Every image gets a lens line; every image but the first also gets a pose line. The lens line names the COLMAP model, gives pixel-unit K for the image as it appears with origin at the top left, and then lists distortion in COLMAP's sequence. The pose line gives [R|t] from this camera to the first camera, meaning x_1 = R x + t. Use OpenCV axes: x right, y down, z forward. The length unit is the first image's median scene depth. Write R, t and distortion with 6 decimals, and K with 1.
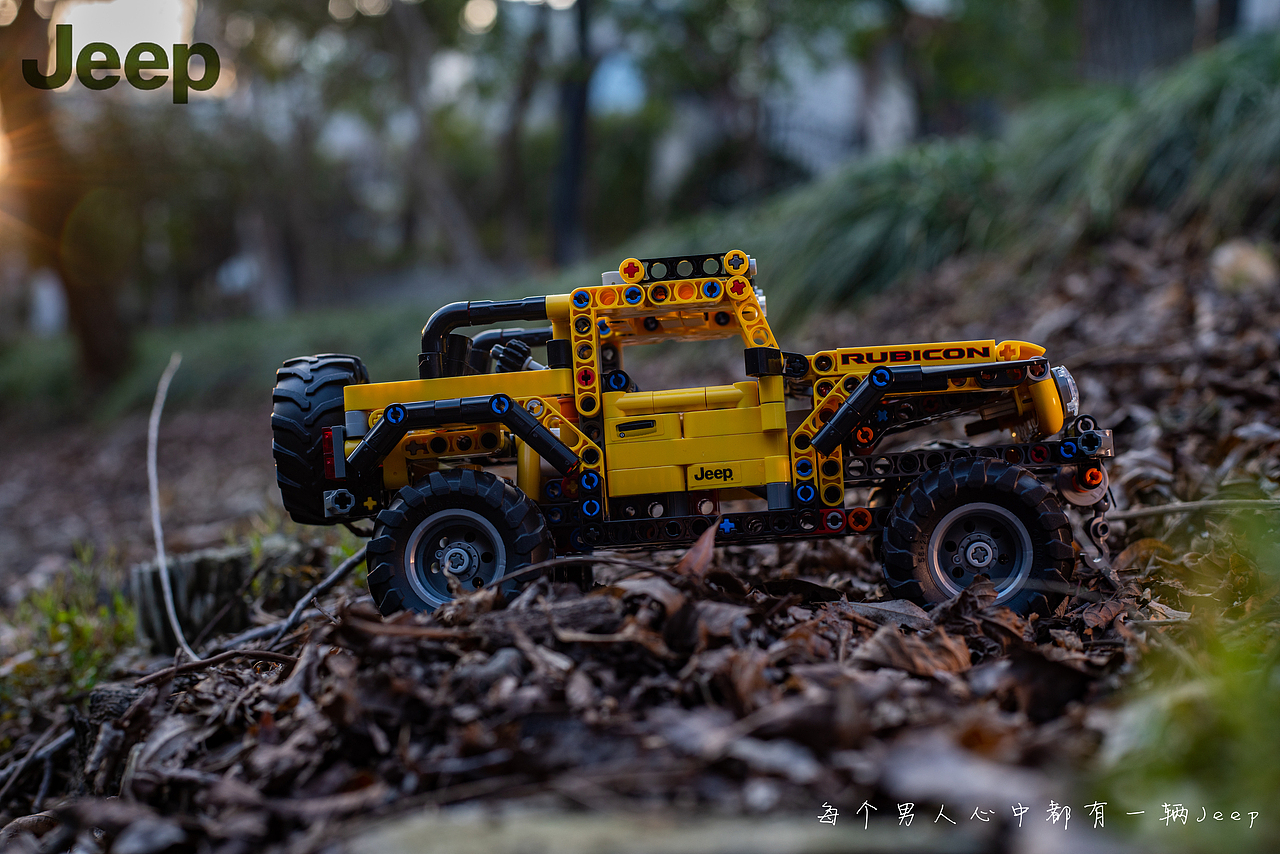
lens RADIAL K [[2108.3, 0, 641.4], [0, 2108.3, 429.1], [0, 0, 1]] dist [-0.107187, 0.000000]
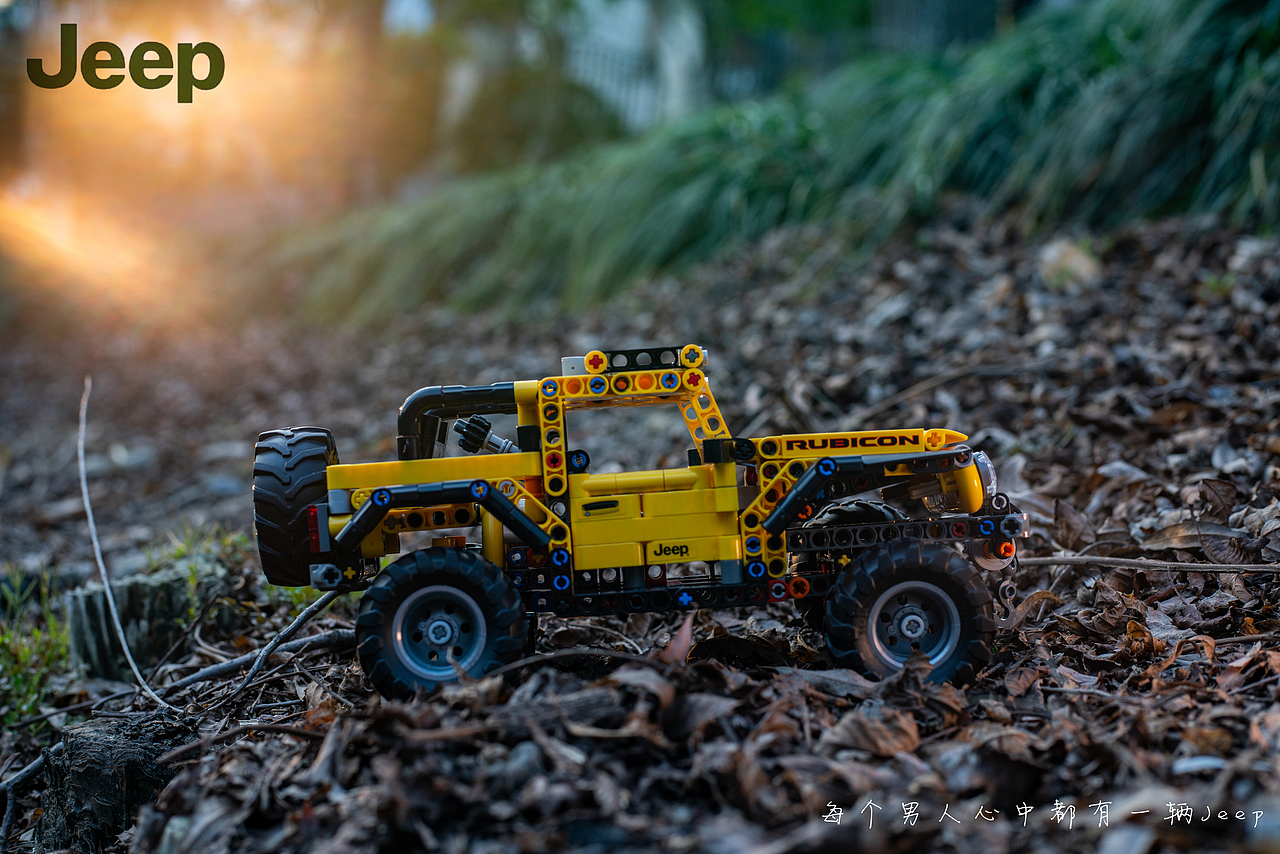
lens RADIAL K [[2108.3, 0, 637.9], [0, 2108.3, 424.2], [0, 0, 1]] dist [-0.107187, 0.000000]
pose [[0.993451, 0.004070, 0.114184, -0.108224], [-0.009681, 0.998770, 0.048630, -0.097125], [-0.113846, -0.049417, 0.992269, -0.084746]]
